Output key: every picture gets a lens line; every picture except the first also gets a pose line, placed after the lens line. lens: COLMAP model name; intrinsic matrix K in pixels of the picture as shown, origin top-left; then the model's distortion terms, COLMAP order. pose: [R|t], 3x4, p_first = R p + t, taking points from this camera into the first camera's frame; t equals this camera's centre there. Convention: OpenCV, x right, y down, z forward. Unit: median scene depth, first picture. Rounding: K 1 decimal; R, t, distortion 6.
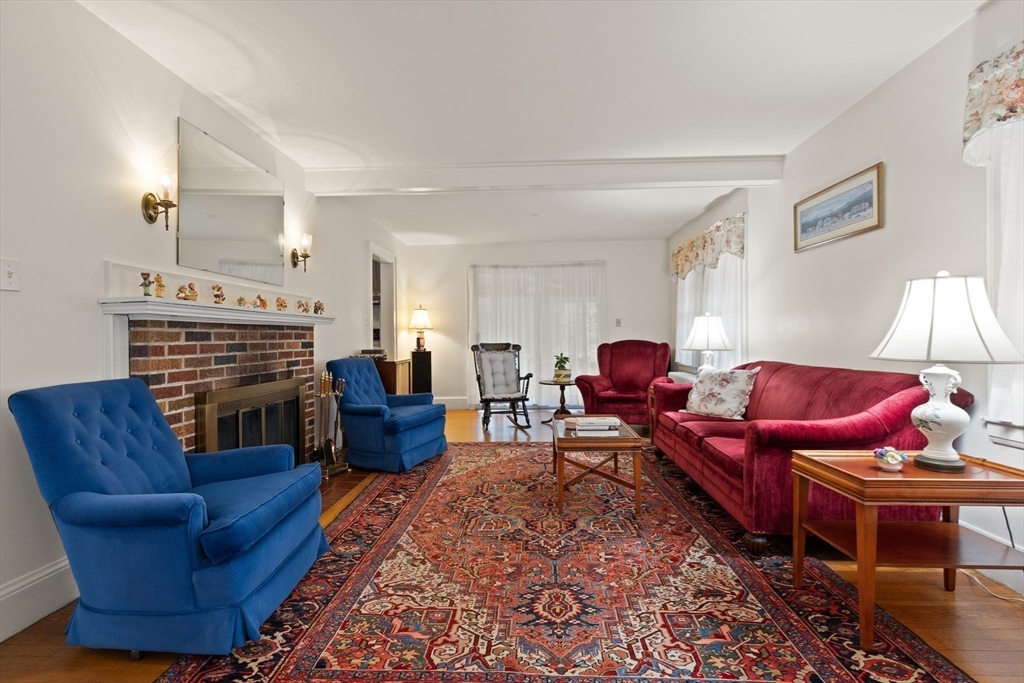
lens RADIAL K [[474.5, 0, 517.8], [0, 474.5, 342.0], [0, 0, 1]] dist [0.004954, -0.002134]
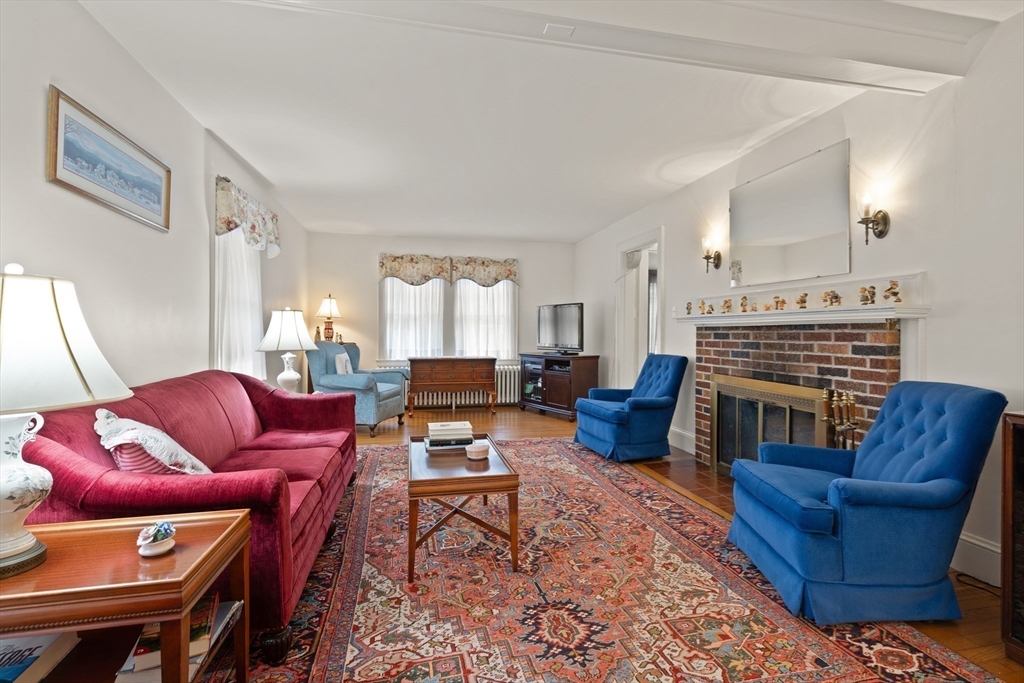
lens RADIAL K [[474.5, 0, 516.1], [0, 474.5, 332.2], [0, 0, 1]] dist [0.004954, -0.002134]
pose [[-0.965519, 0.006384, -0.260255, 0.289204], [0.003349, 0.999921, 0.012102, -0.038425], [0.260311, 0.010813, -0.965464, 1.980593]]
